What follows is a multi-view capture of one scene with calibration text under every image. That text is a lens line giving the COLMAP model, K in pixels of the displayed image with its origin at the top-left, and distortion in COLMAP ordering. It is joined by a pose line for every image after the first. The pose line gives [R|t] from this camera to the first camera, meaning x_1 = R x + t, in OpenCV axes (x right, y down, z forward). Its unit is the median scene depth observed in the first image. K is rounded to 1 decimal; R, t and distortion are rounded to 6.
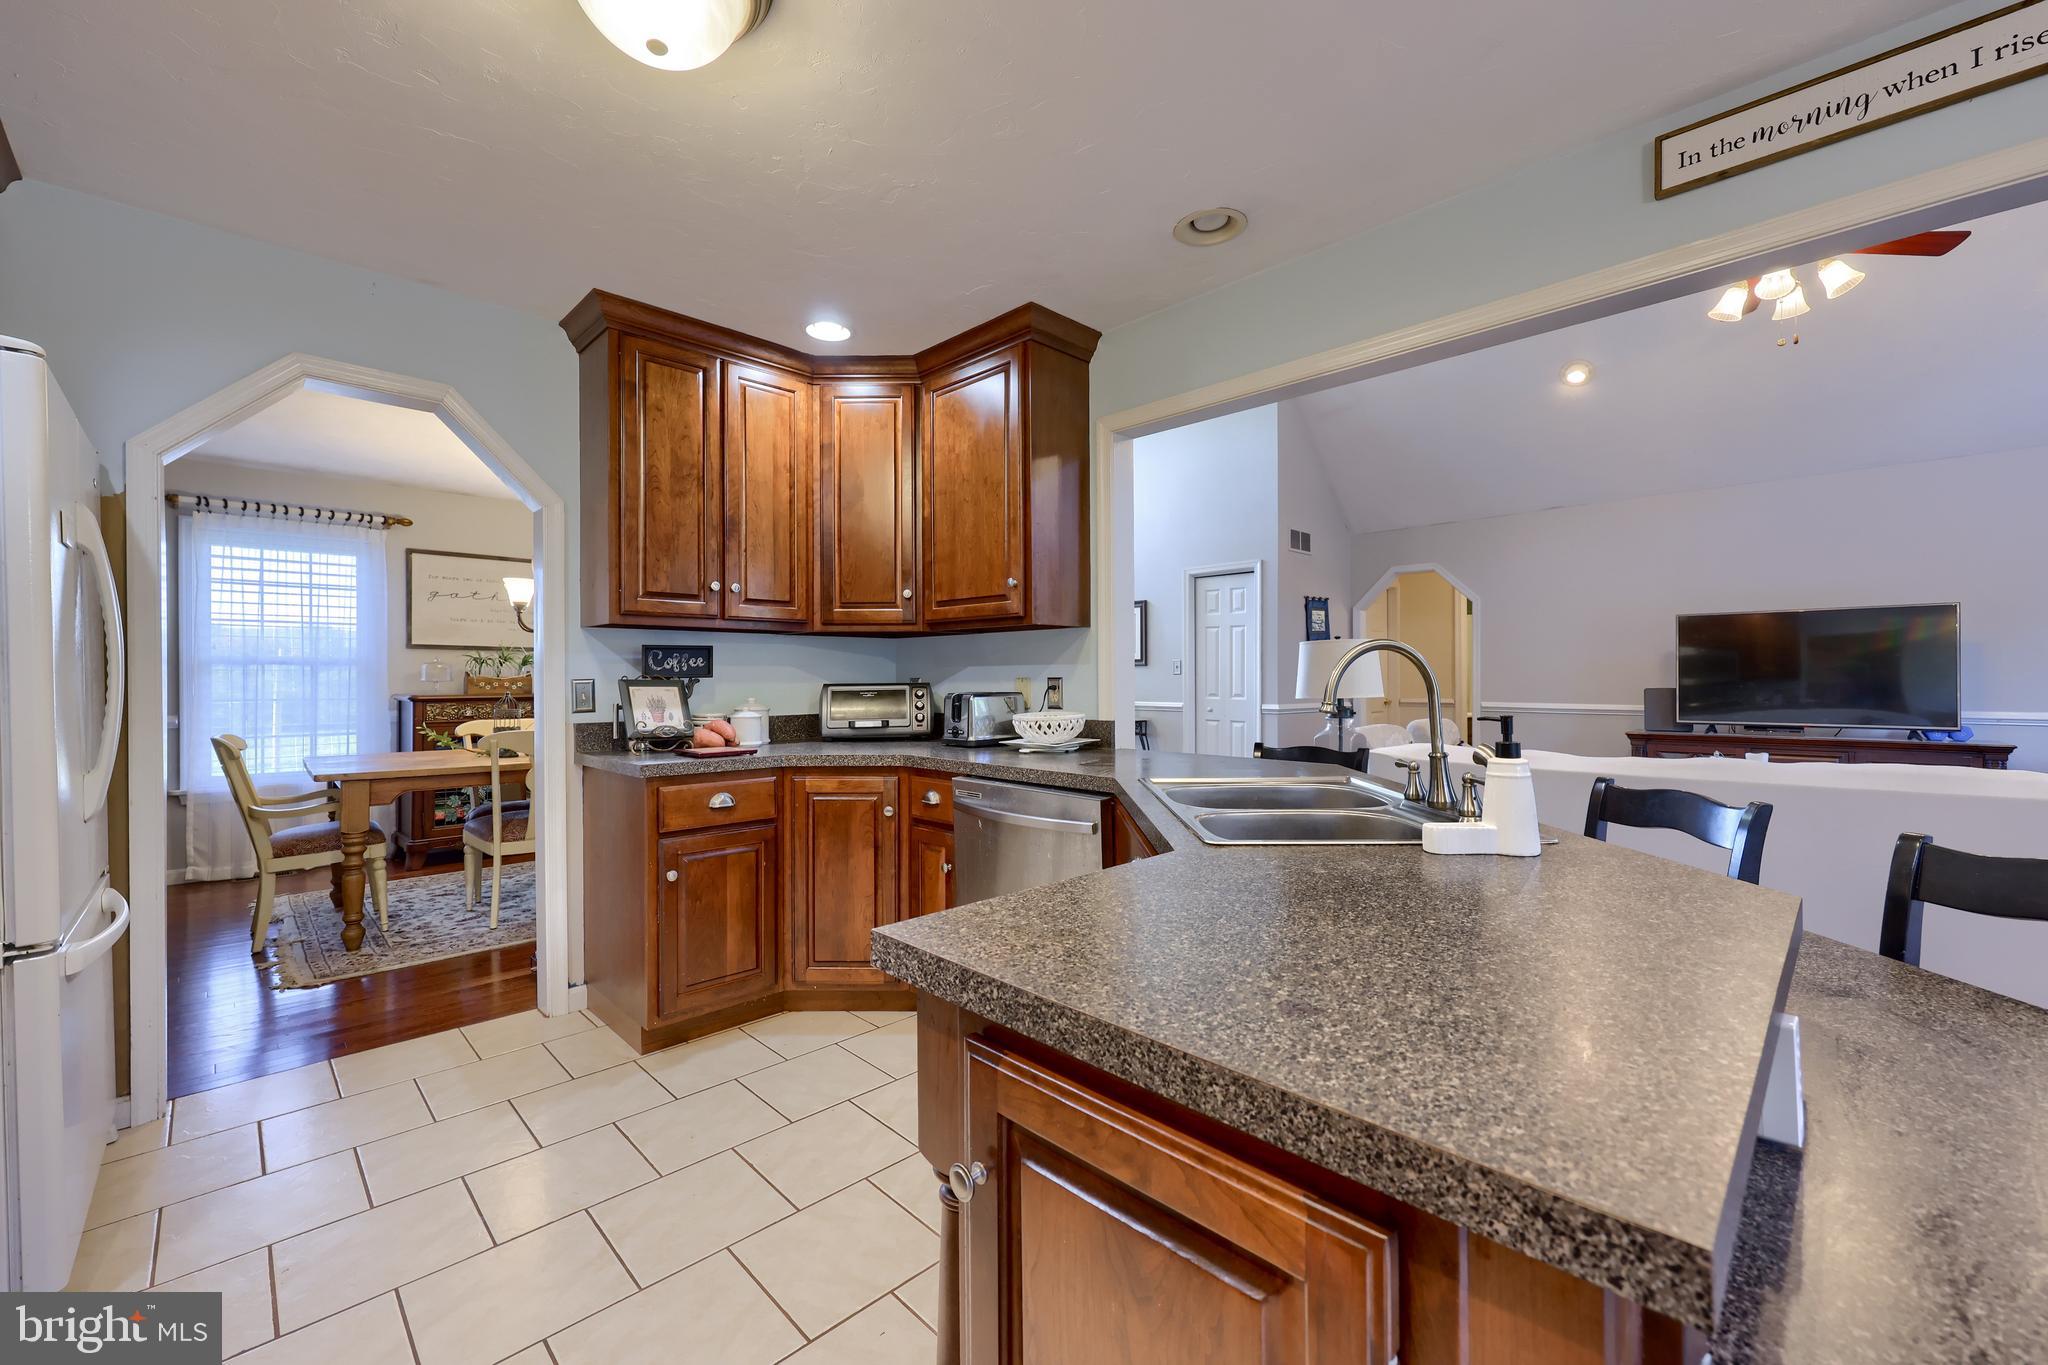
lens RADIAL K [[836.3, 0, 1031.1], [0, 836.3, 680.3], [0, 0, 1]] dist [0.000320, 0.000989]
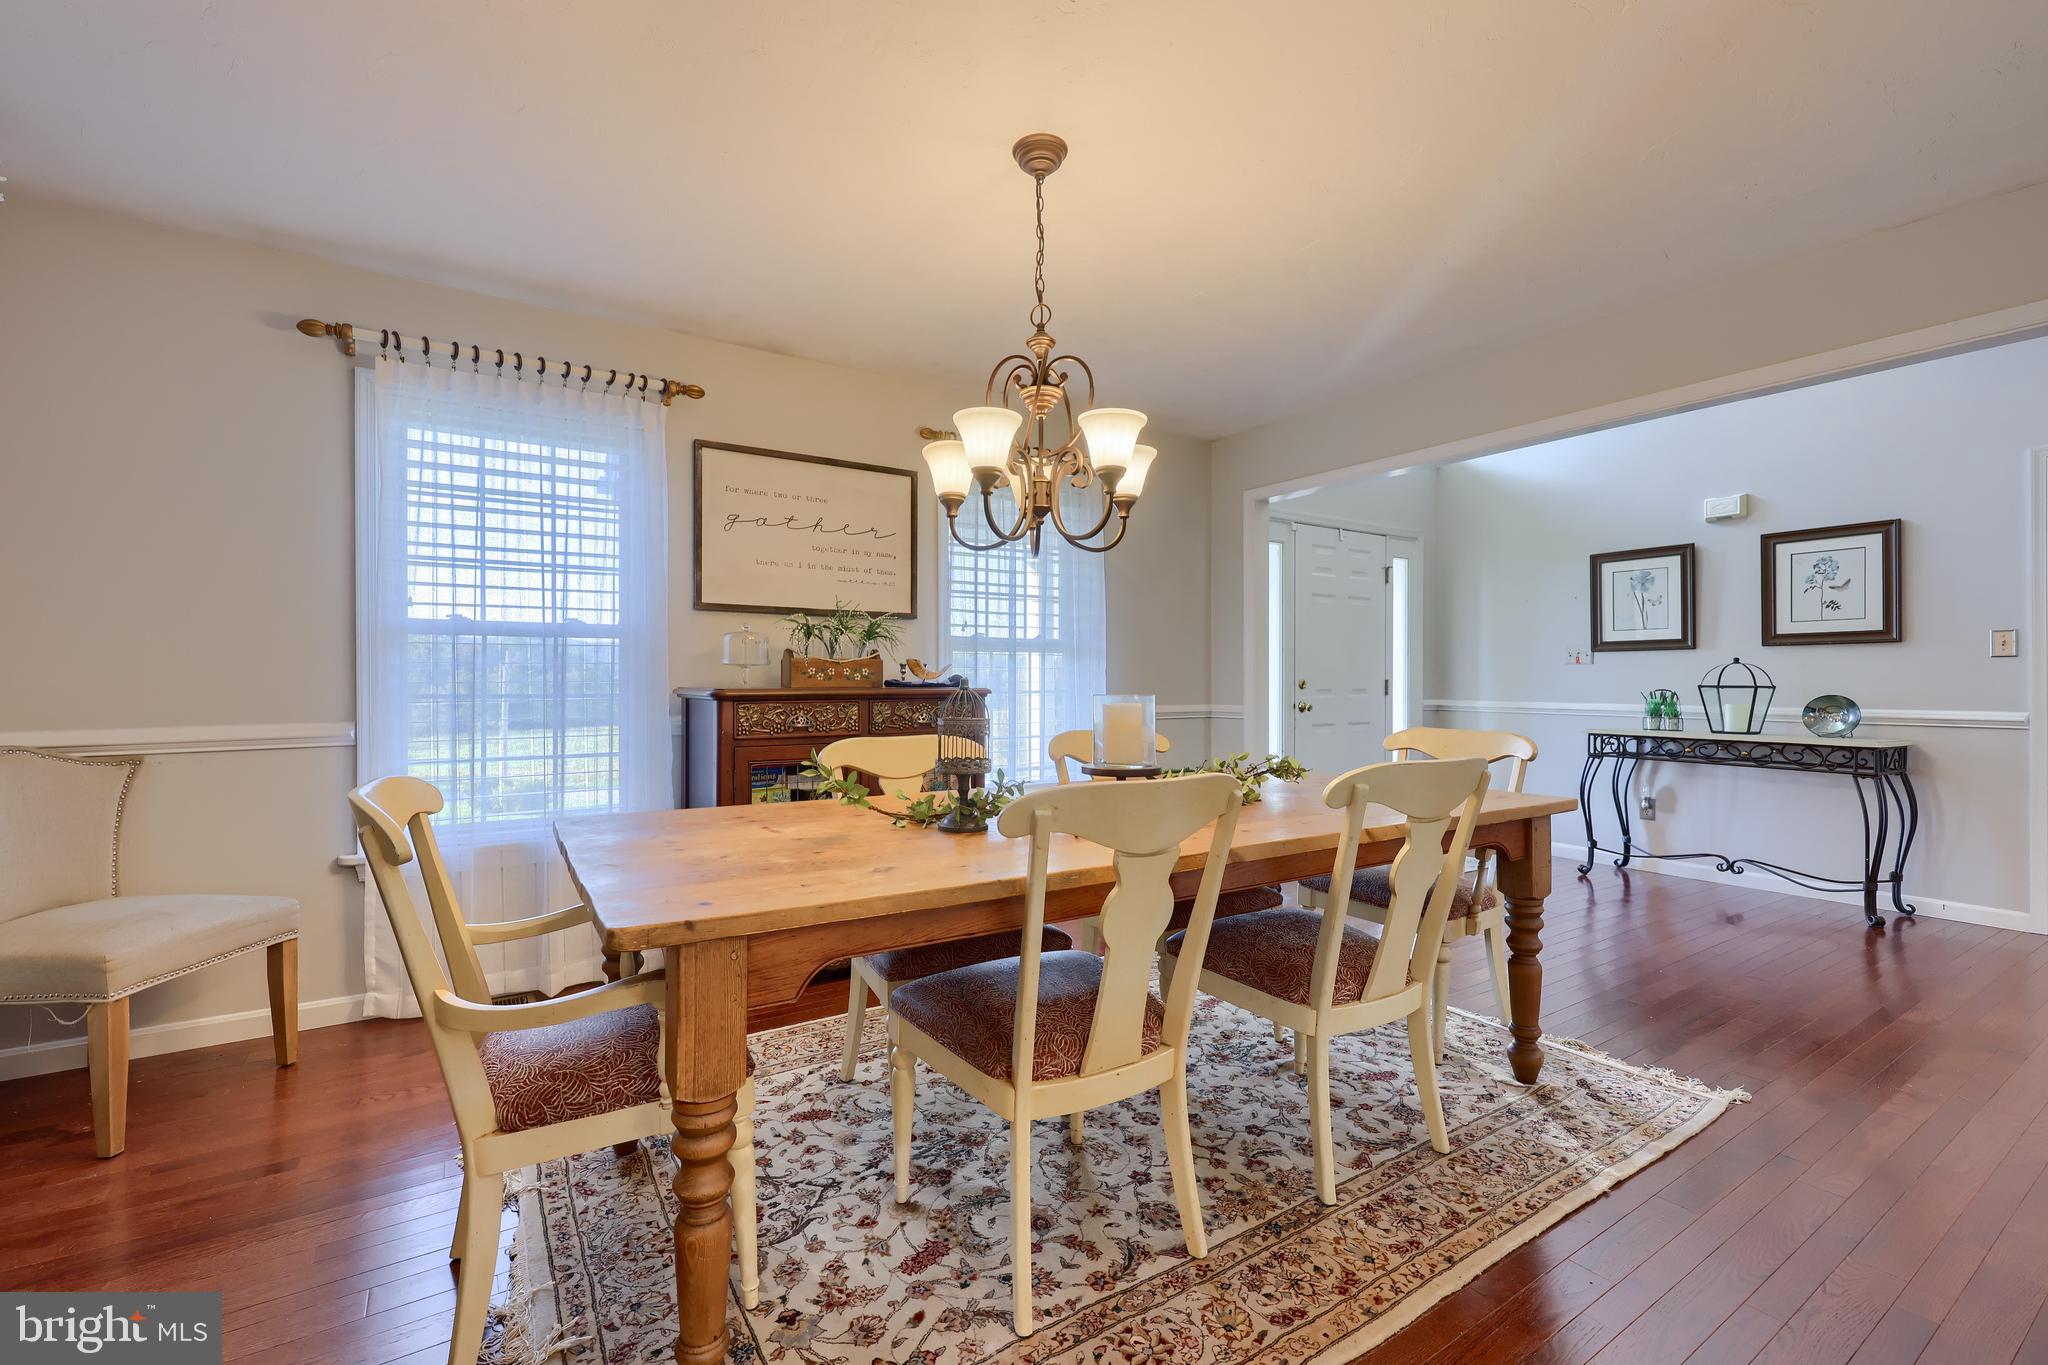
lens RADIAL K [[868.6, 0, 1010.6], [0, 868.6, 682.3], [0, 0, 1]] dist [0.004364, -0.000979]
pose [[0.979498, -0.000987, -0.201451, -0.607623], [0.000195, 0.999992, -0.003952, 0.022207], [0.201453, 0.003832, 0.979491, 0.670295]]
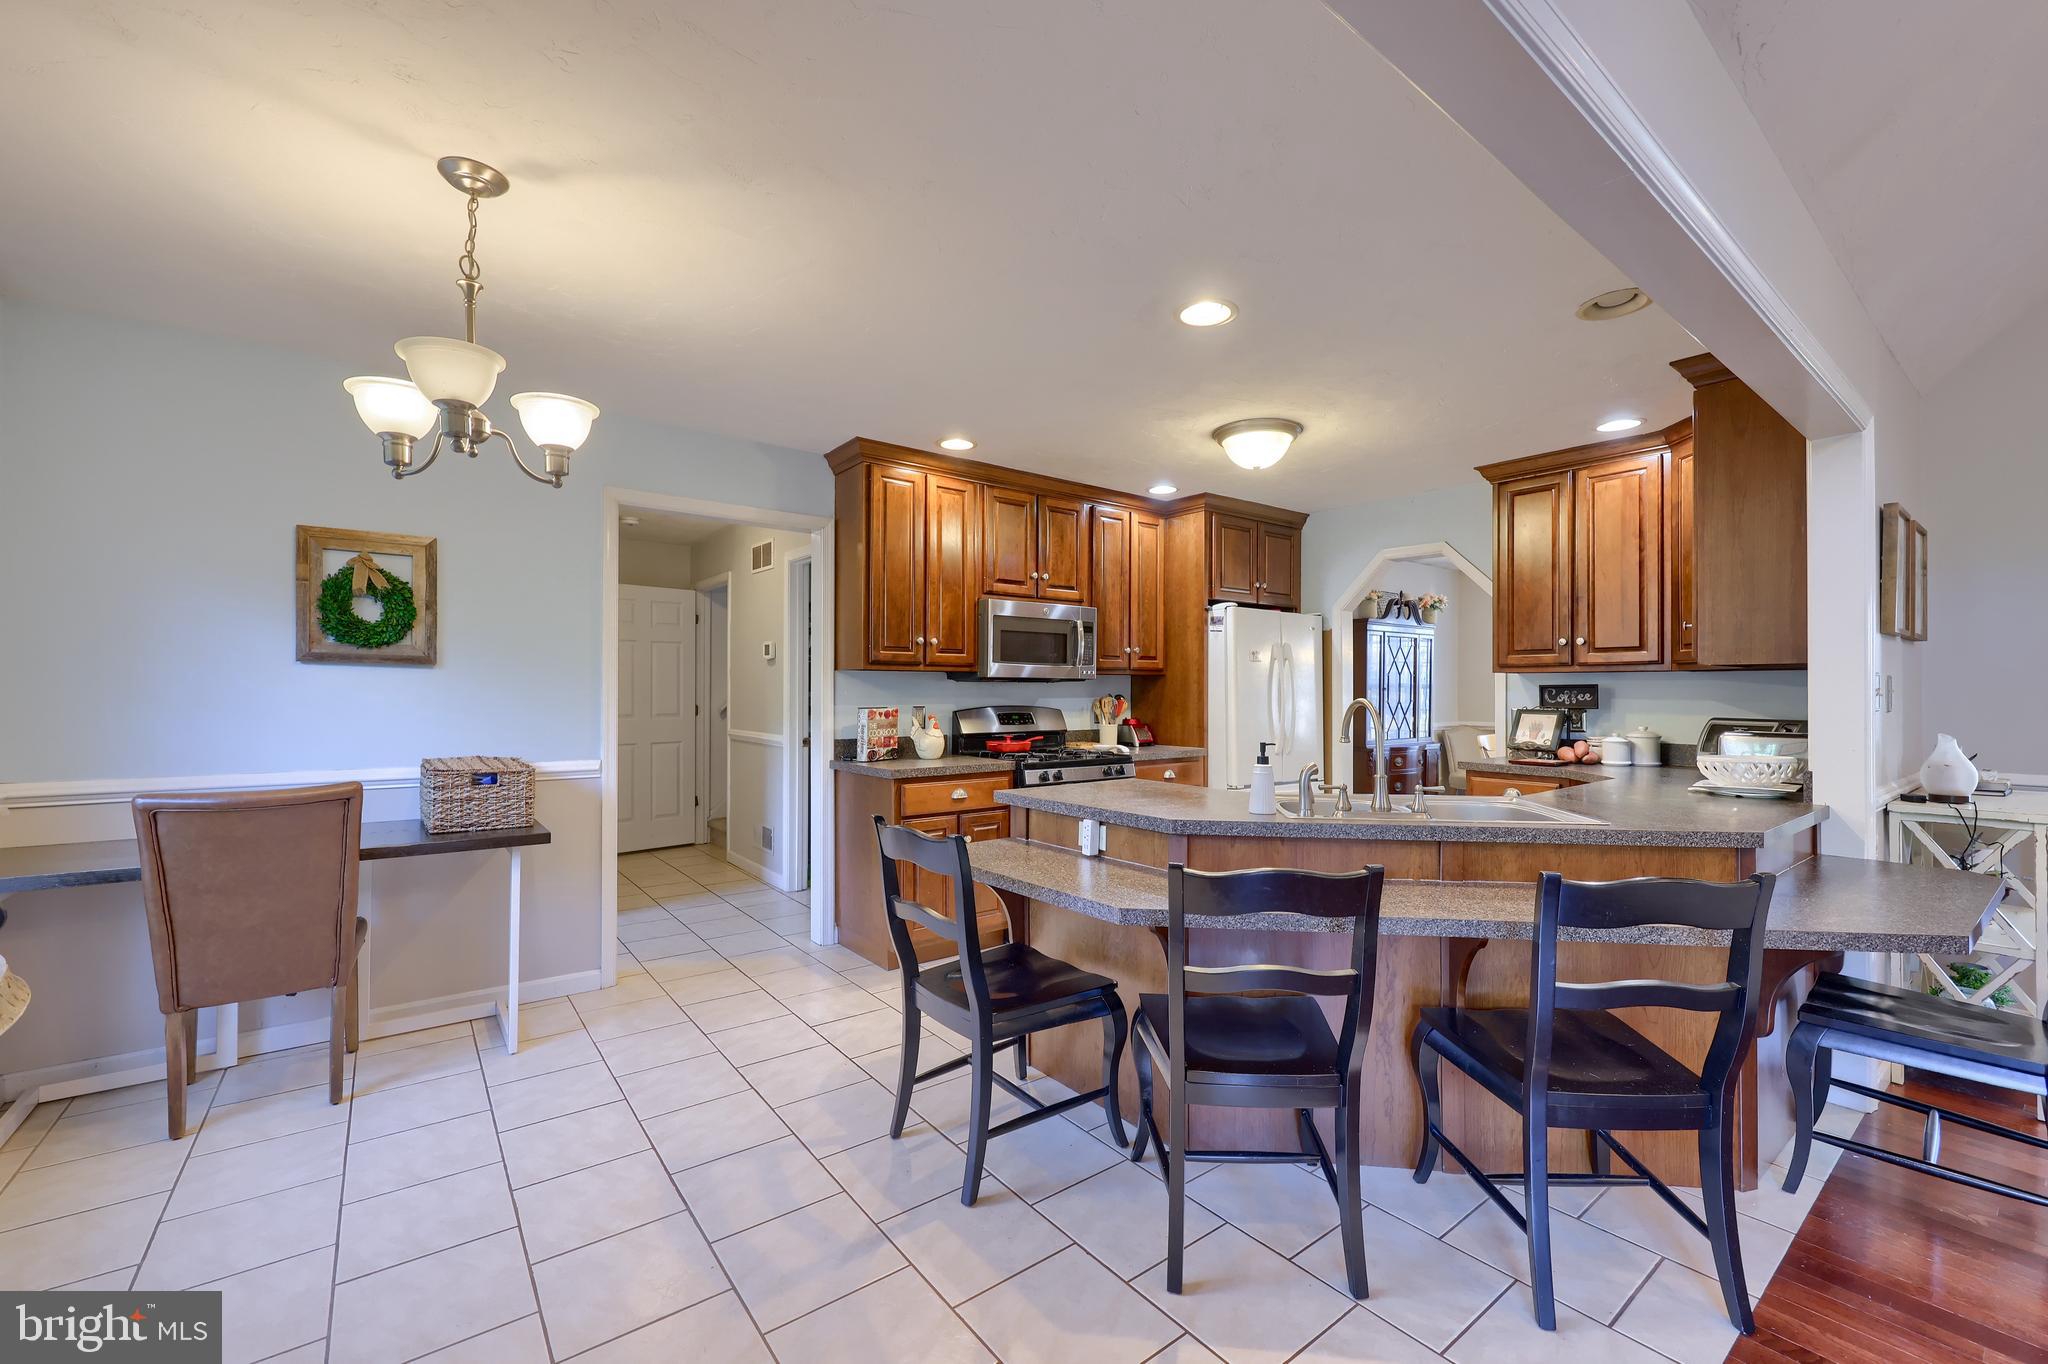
lens RADIAL K [[836.3, 0, 1022.7], [0, 836.3, 683.2], [0, 0, 1]] dist [0.000320, 0.000989]
pose [[-0.127067, -0.006578, -0.991872, 0.836461], [-0.005883, 0.999965, -0.005878, -0.025344], [0.991877, 0.005088, -0.127101, 0.242092]]
